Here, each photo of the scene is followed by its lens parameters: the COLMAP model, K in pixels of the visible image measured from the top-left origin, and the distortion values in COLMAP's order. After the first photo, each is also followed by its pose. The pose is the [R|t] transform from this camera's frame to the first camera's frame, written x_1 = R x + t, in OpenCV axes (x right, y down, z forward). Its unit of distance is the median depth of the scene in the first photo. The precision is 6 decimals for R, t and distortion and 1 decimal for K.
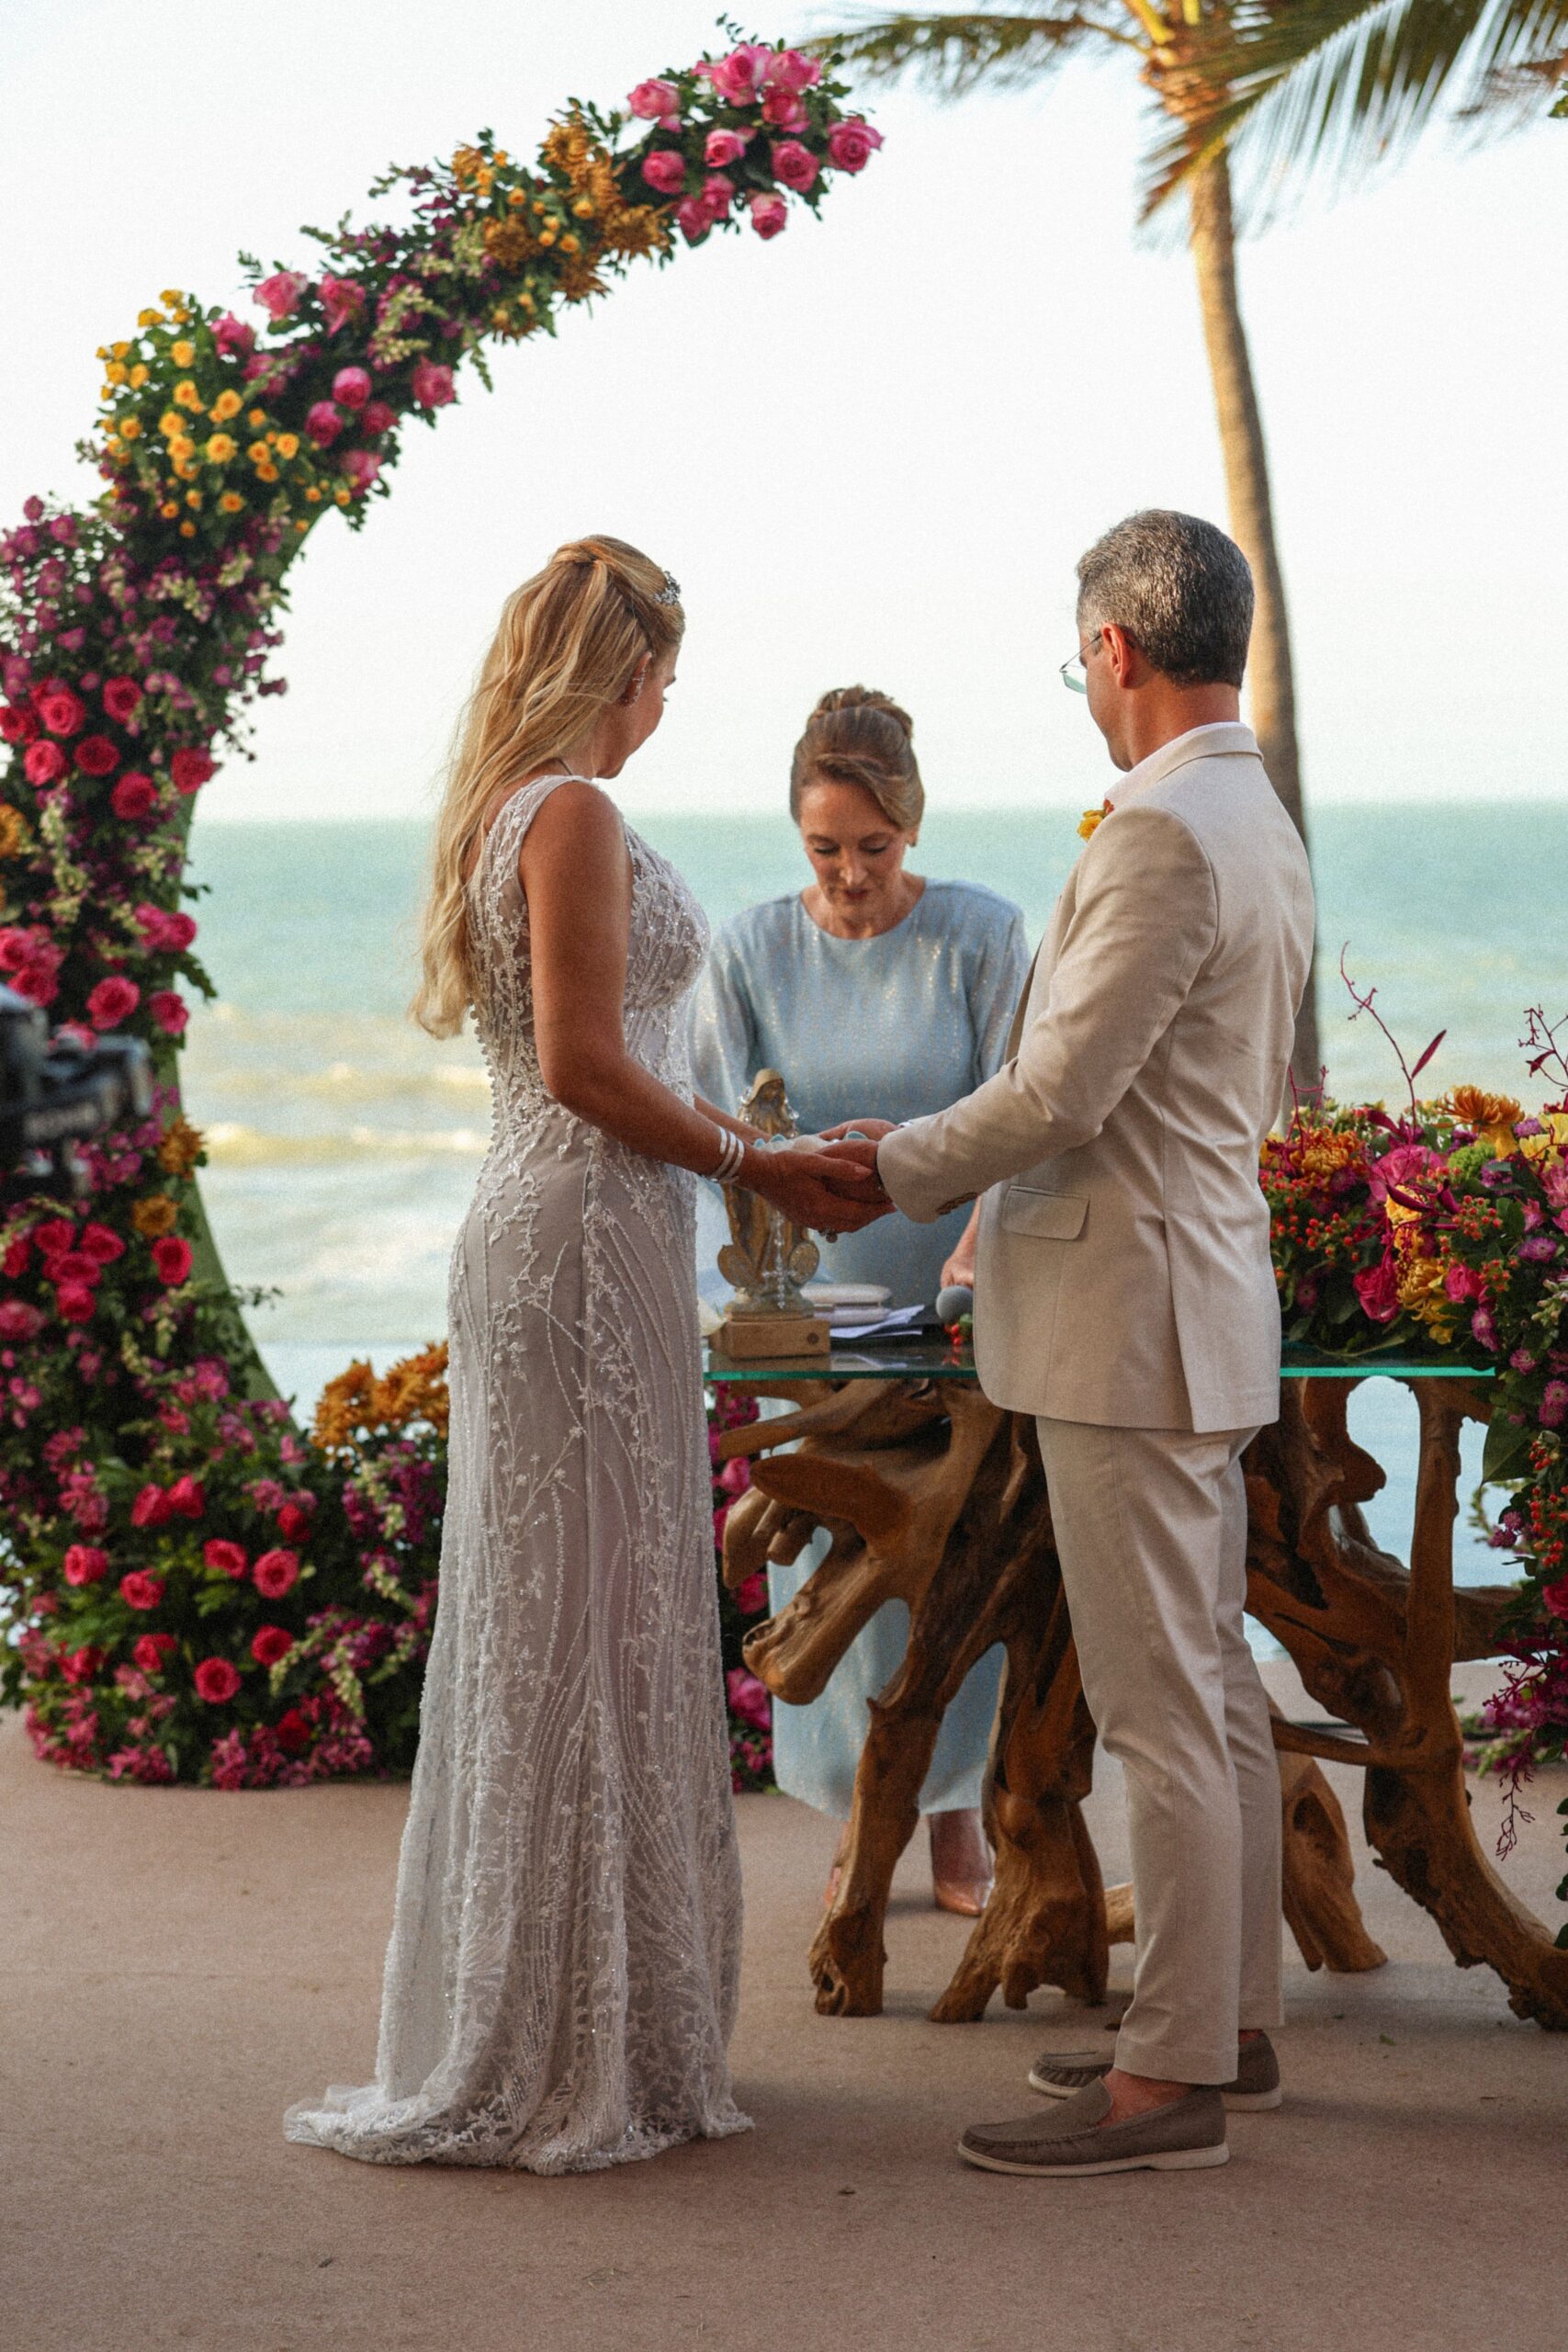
lens RADIAL K [[4843.2, 0, 826.1], [0, 4843.2, 1174.0], [0, 0, 1]] dist [-0.099536, 0.479697]
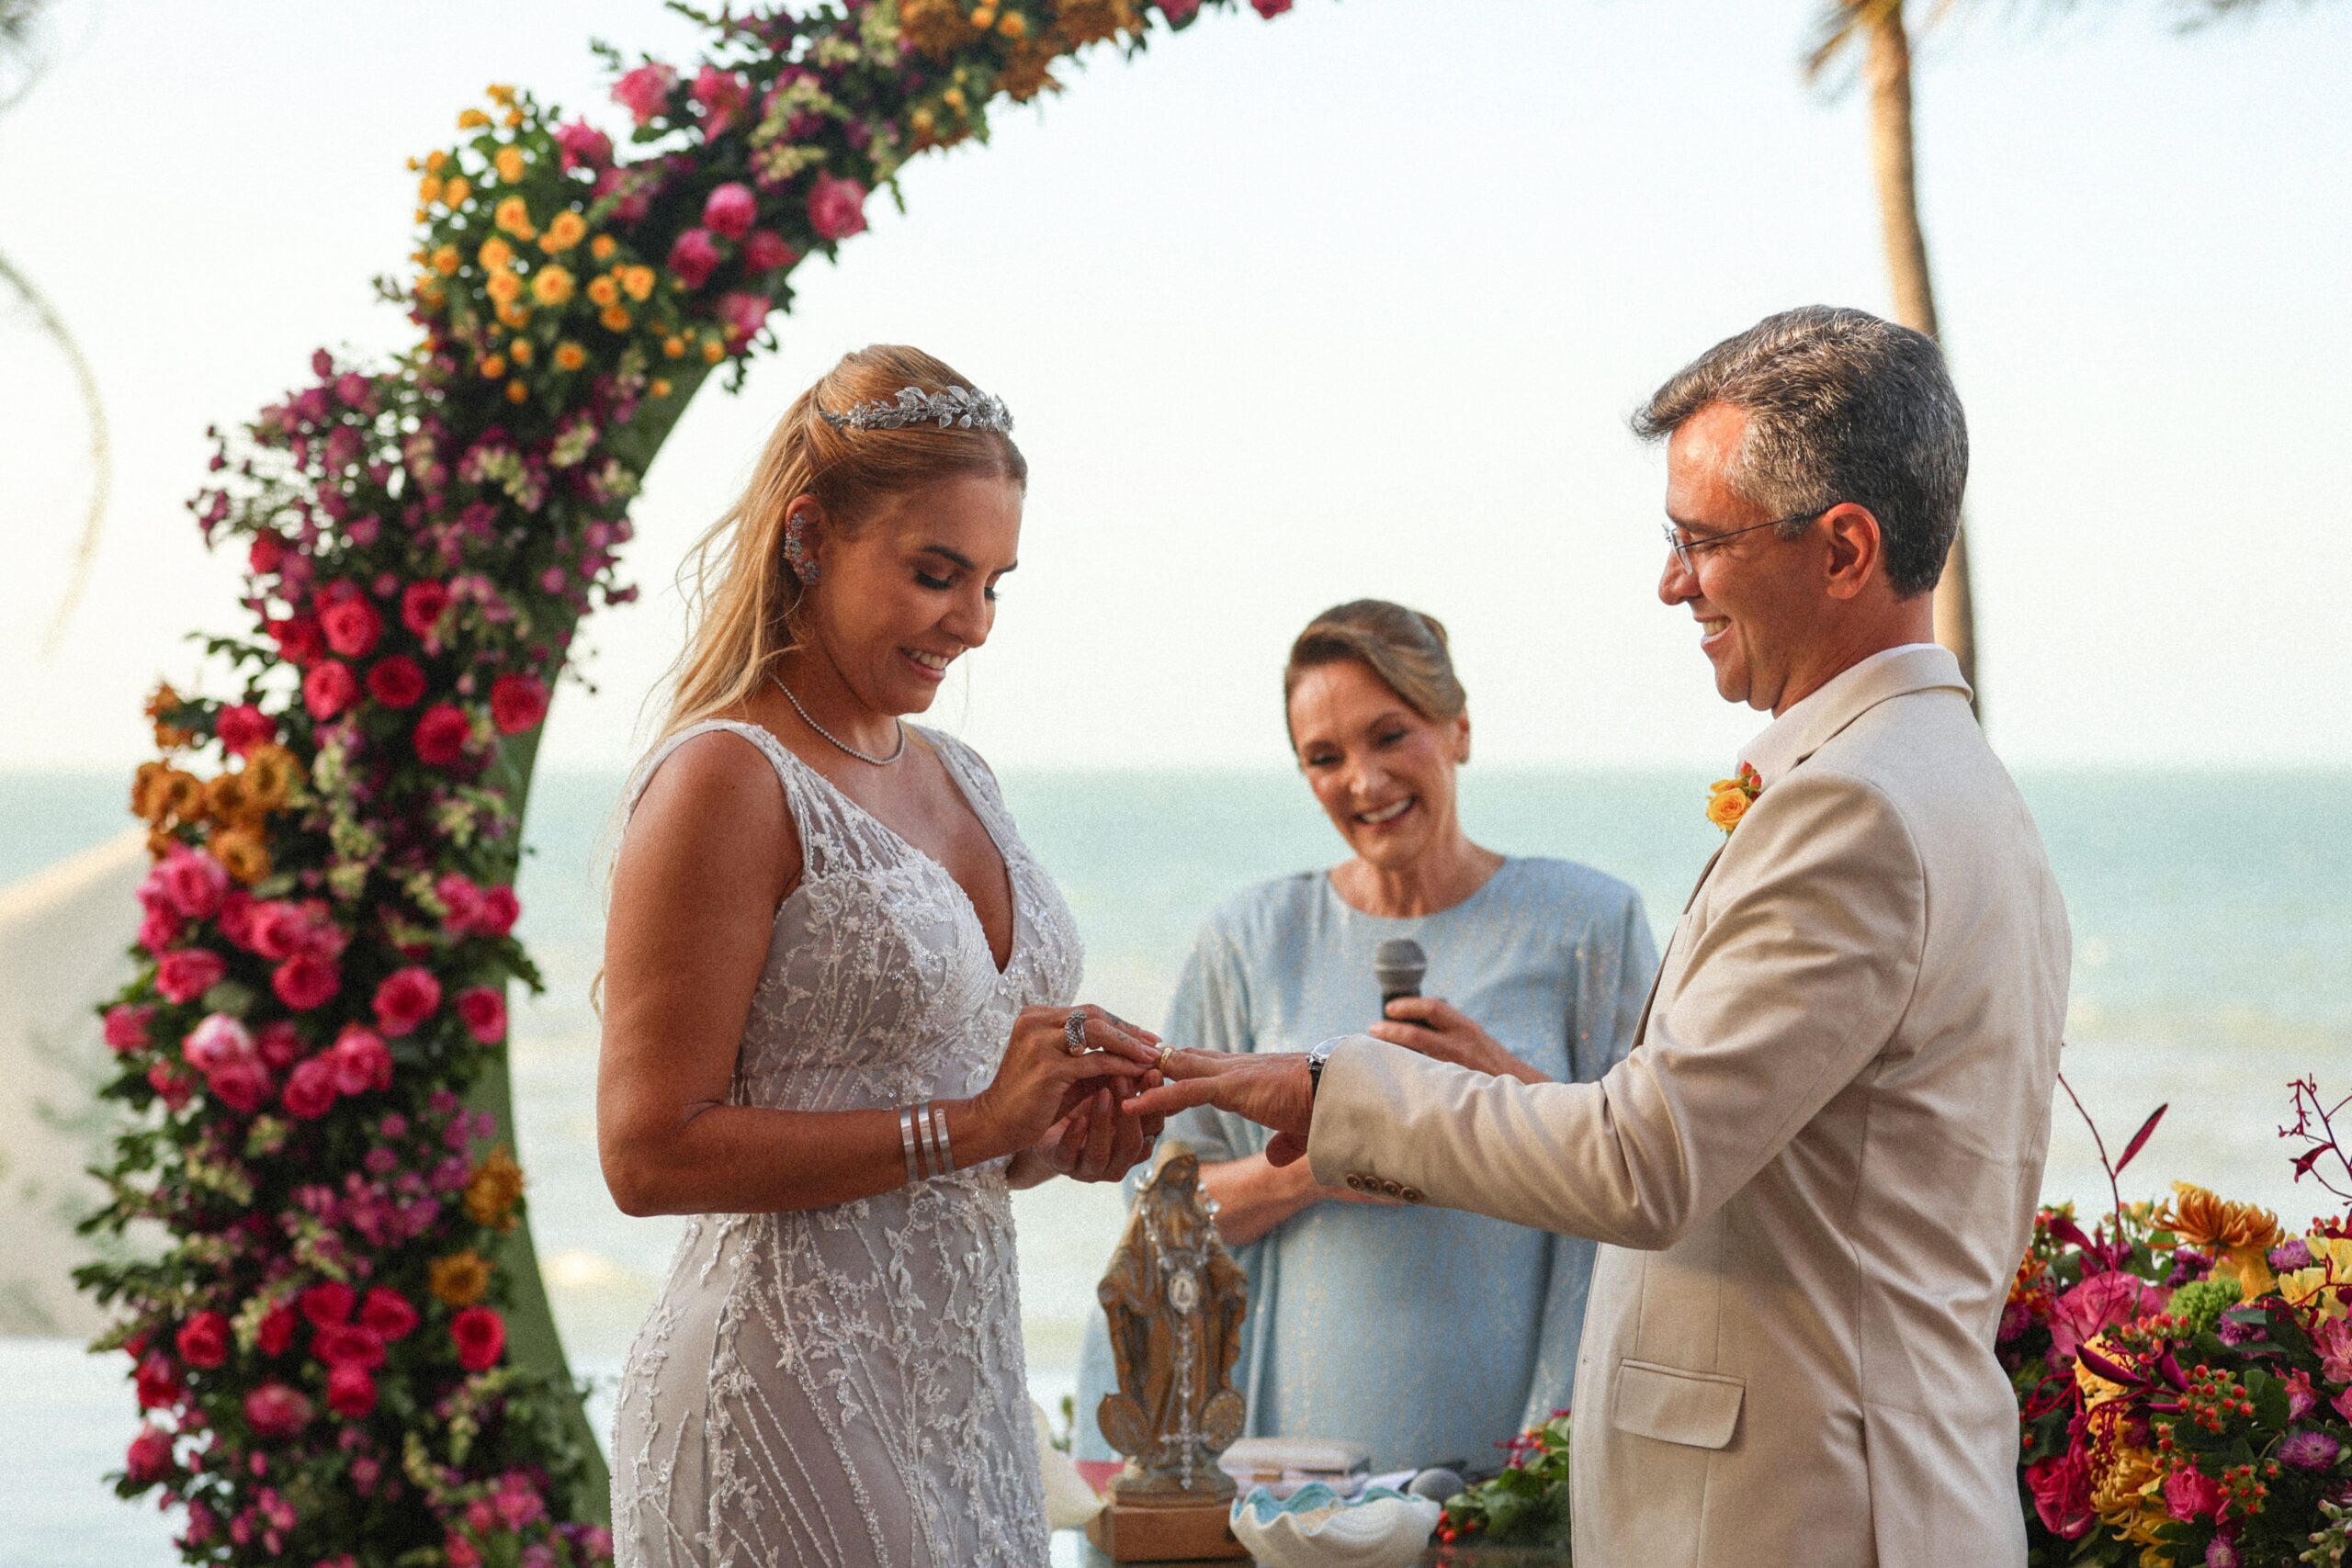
lens RADIAL K [[4843.2, 0, 1176.0], [0, 4843.2, 784.0], [0, 0, 1]] dist [-0.099536, 0.479697]
pose [[0.997478, 0.014161, -0.069552, 0.027891], [-0.019002, 0.997405, -0.069446, -0.019149], [0.068388, 0.070593, 0.995158, 0.242665]]
